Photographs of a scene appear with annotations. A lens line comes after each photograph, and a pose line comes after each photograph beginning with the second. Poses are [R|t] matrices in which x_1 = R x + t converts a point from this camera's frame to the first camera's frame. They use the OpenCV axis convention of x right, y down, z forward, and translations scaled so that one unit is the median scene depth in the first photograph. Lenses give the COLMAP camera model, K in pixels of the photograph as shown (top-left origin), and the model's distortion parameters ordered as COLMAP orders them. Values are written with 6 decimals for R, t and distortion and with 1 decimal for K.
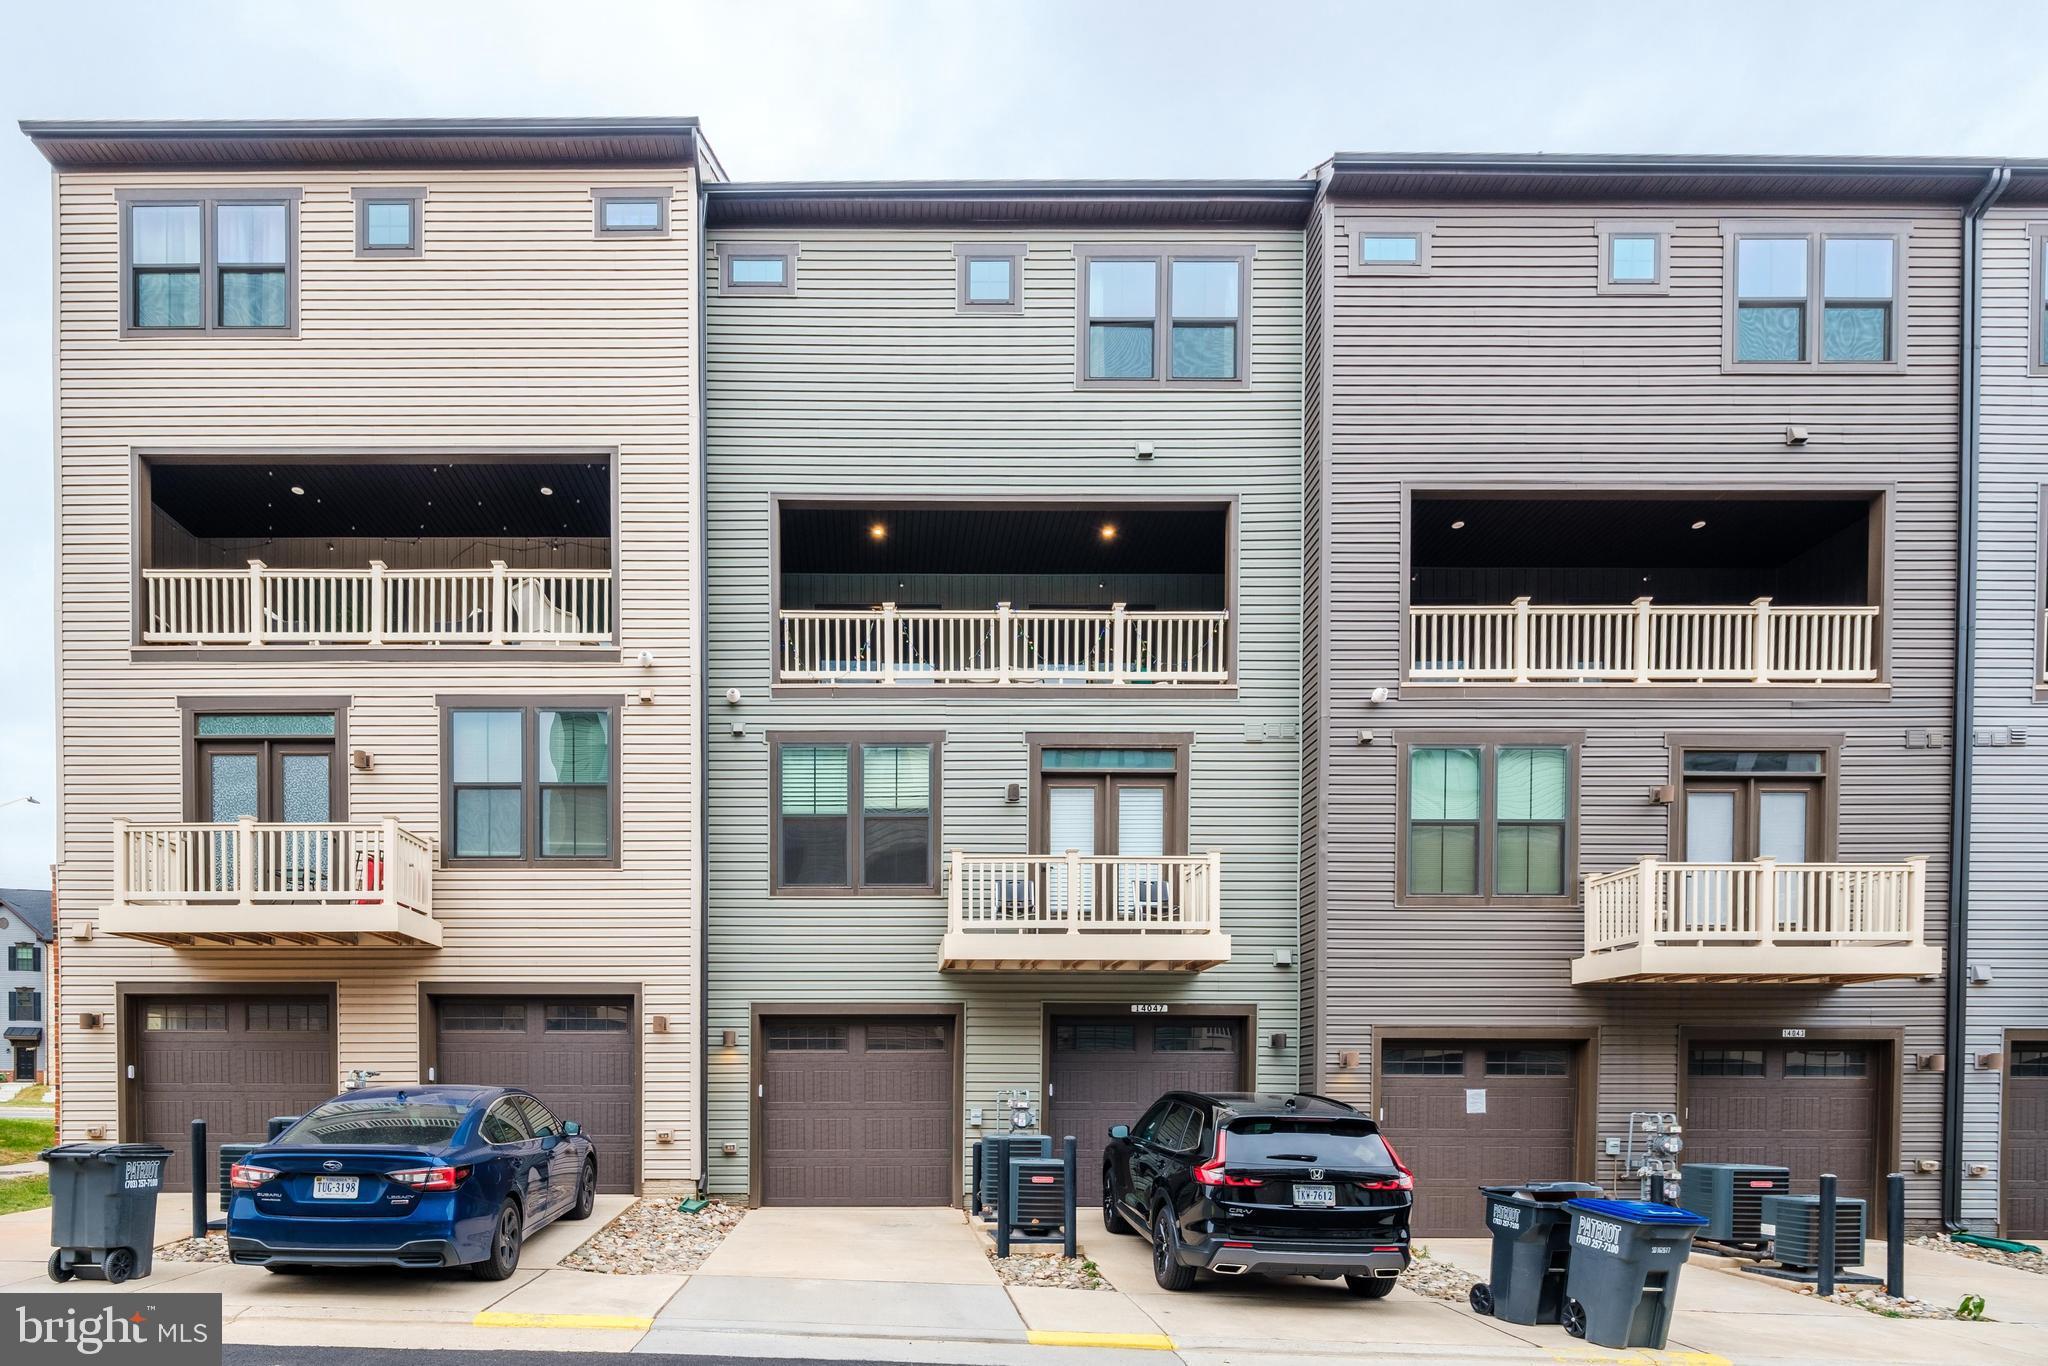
lens RADIAL K [[1134.8, 0, 917.9], [0, 1134.8, 682.5], [0, 0, 1]] dist [-0.002950, -0.001632]
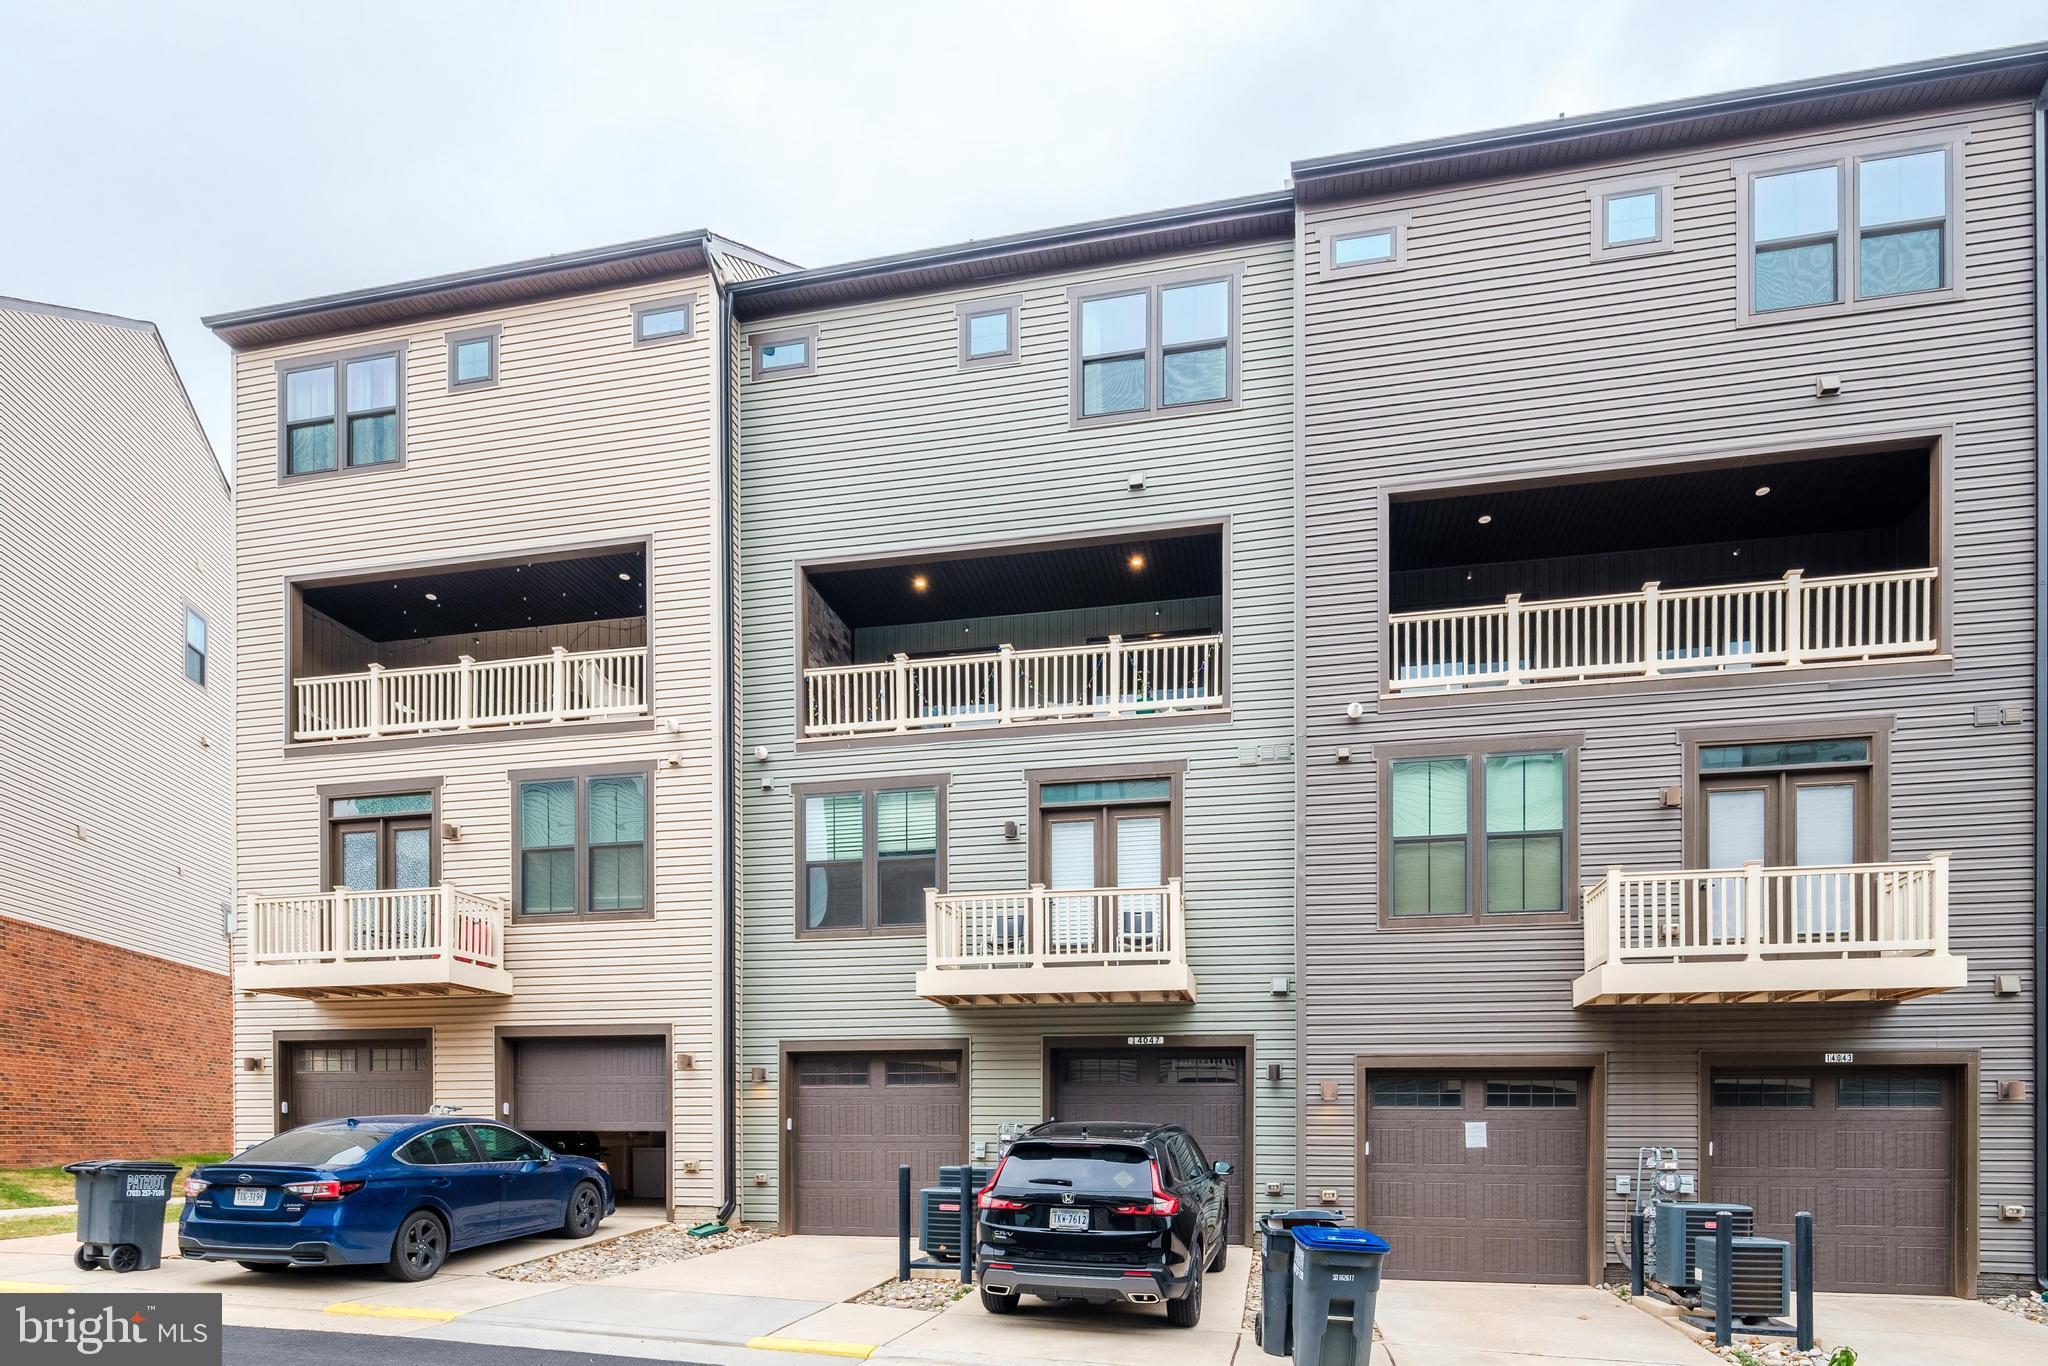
lens RADIAL K [[1134.8, 0, 917.9], [0, 1134.8, 682.5], [0, 0, 1]] dist [-0.002950, -0.001632]
pose [[0.974546, -0.080379, -0.209281, 0.229122], [0.073519, 0.996477, -0.040365, -0.000576], [0.211789, 0.023951, 0.977022, -0.022109]]
